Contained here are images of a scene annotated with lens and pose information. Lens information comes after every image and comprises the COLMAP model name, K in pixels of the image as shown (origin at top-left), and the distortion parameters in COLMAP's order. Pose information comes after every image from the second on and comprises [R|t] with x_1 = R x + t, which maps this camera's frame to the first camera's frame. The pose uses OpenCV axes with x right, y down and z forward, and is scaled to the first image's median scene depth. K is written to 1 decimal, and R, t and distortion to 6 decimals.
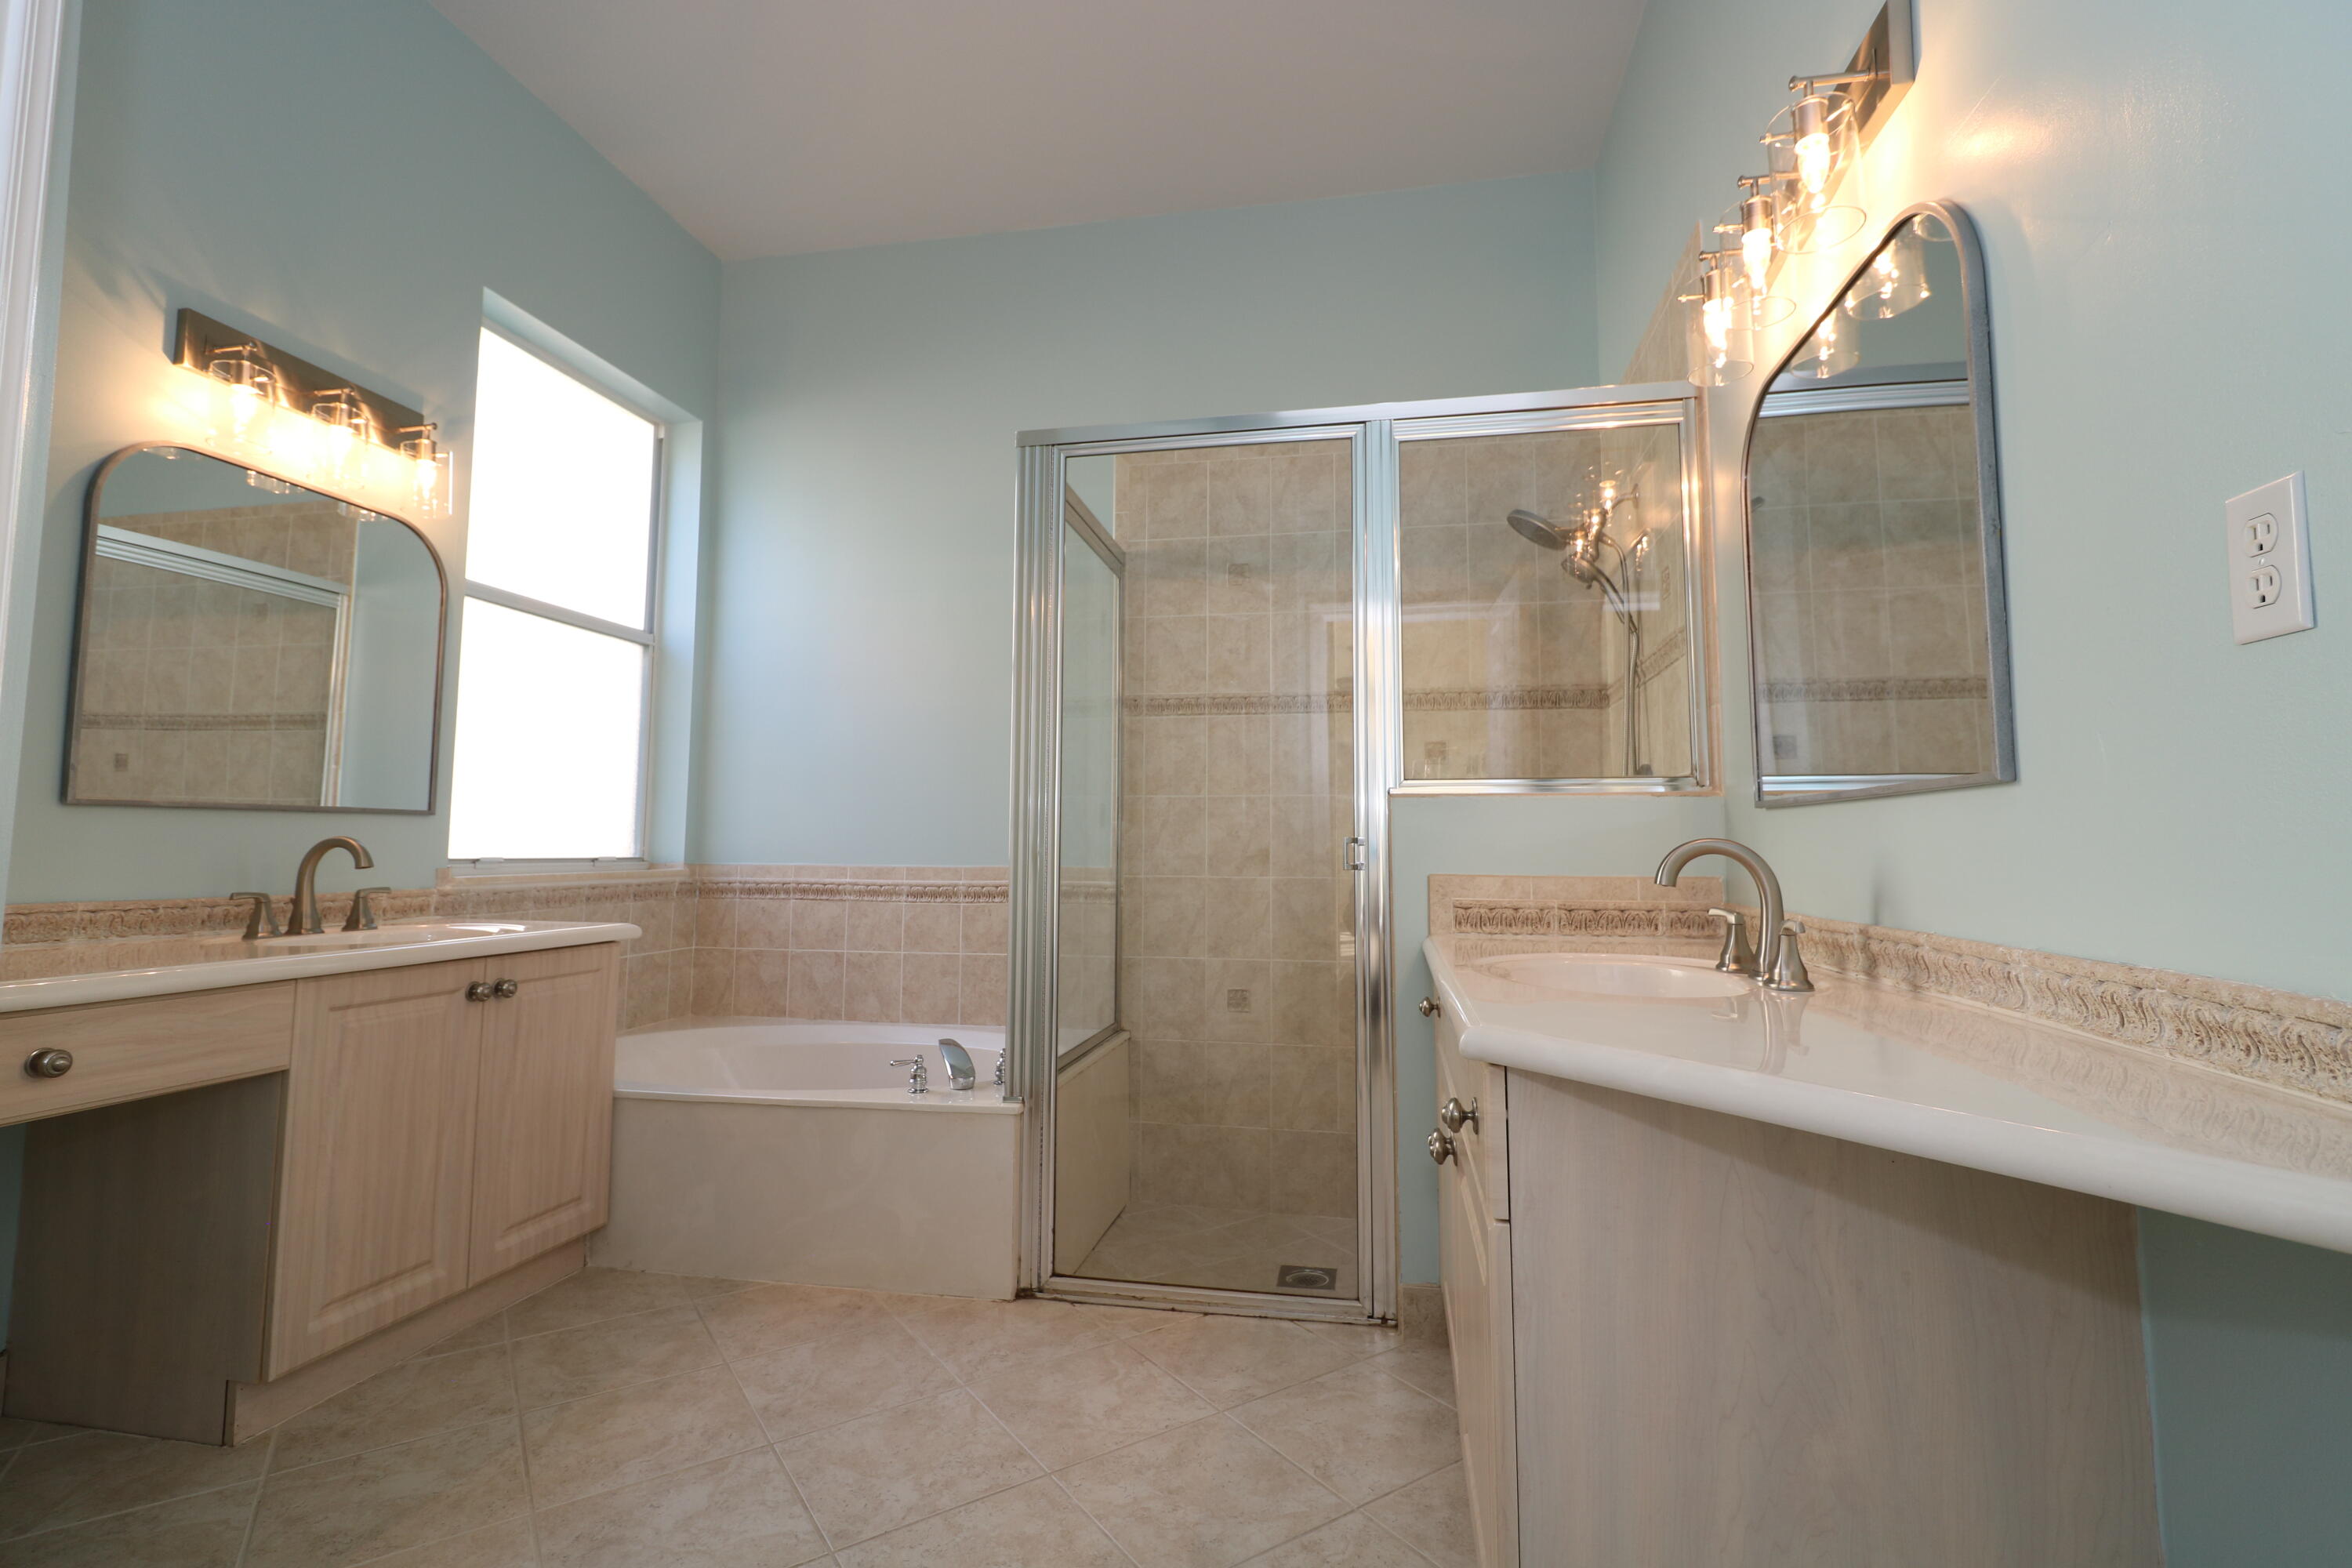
lens RADIAL K [[1074.0, 0, 1191.3], [0, 1074.0, 778.7], [0, 0, 1]] dist [-0.000903, -0.000239]
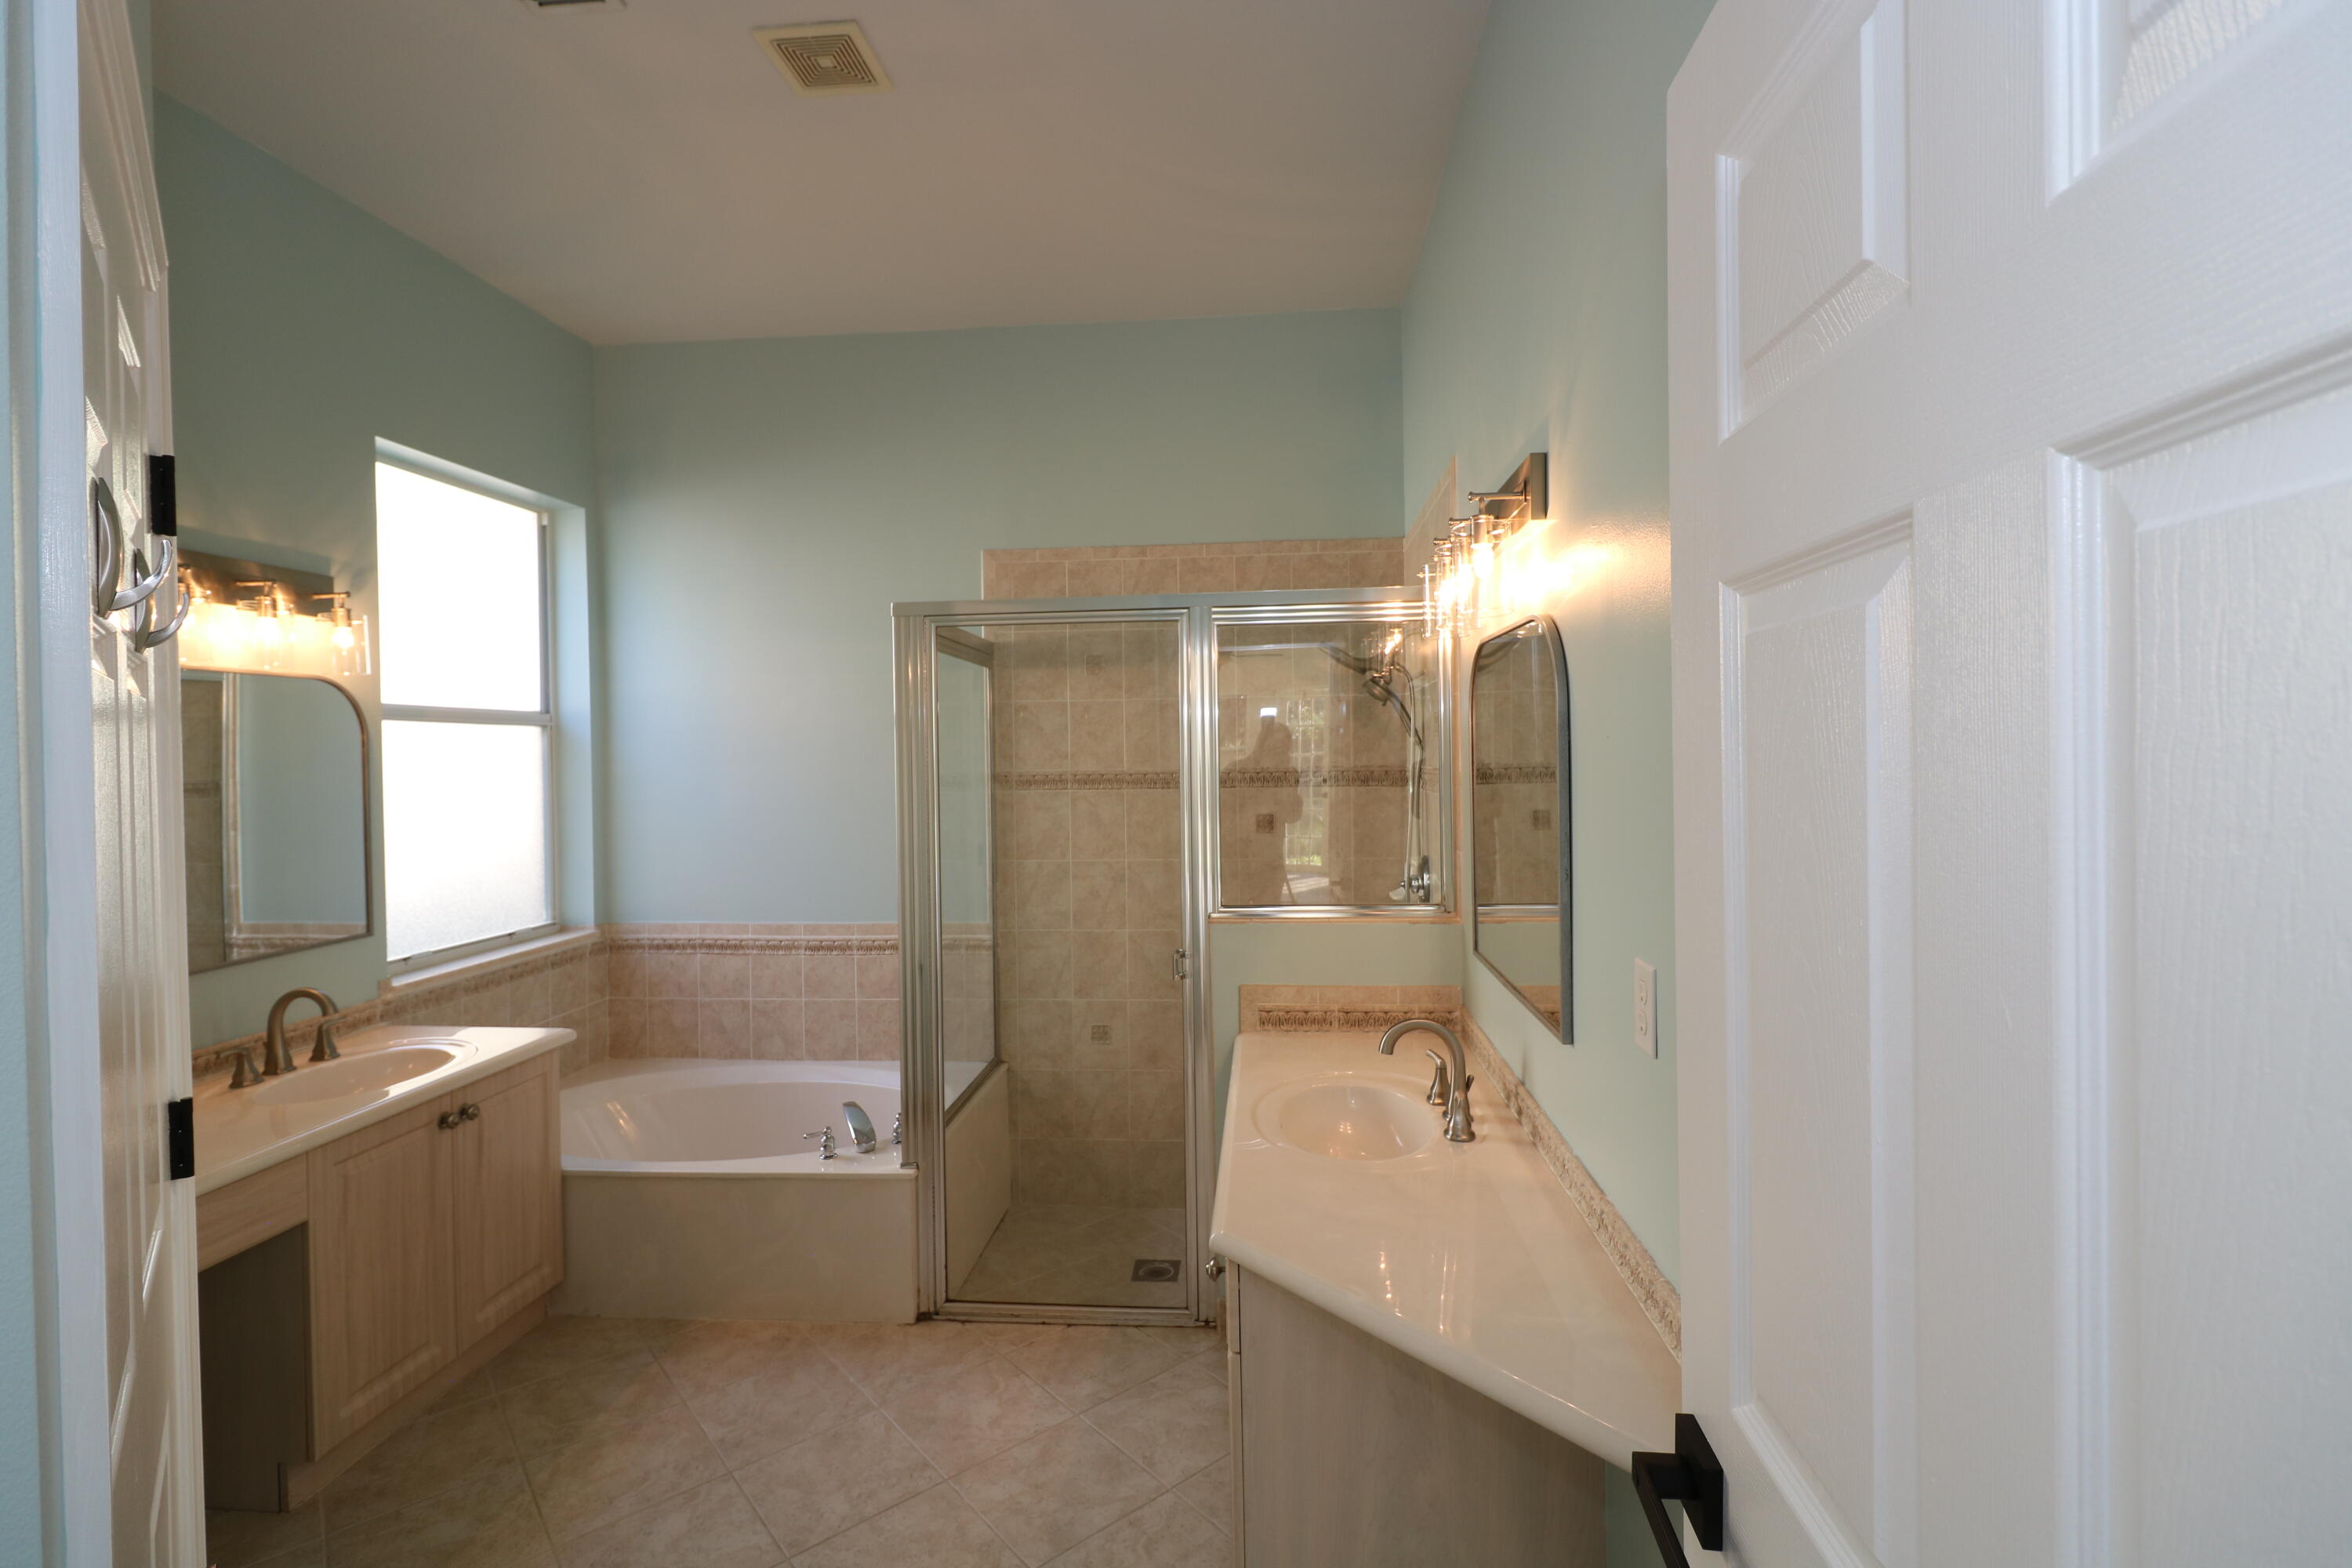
lens RADIAL K [[1074.0, 0, 1191.3], [0, 1074.0, 778.7], [0, 0, 1]] dist [-0.000903, -0.000239]
pose [[0.994444, -0.019109, 0.103522, 0.036274], [0.009126, 0.995334, 0.096055, -0.256893], [-0.104875, -0.094577, 0.989978, -0.206783]]
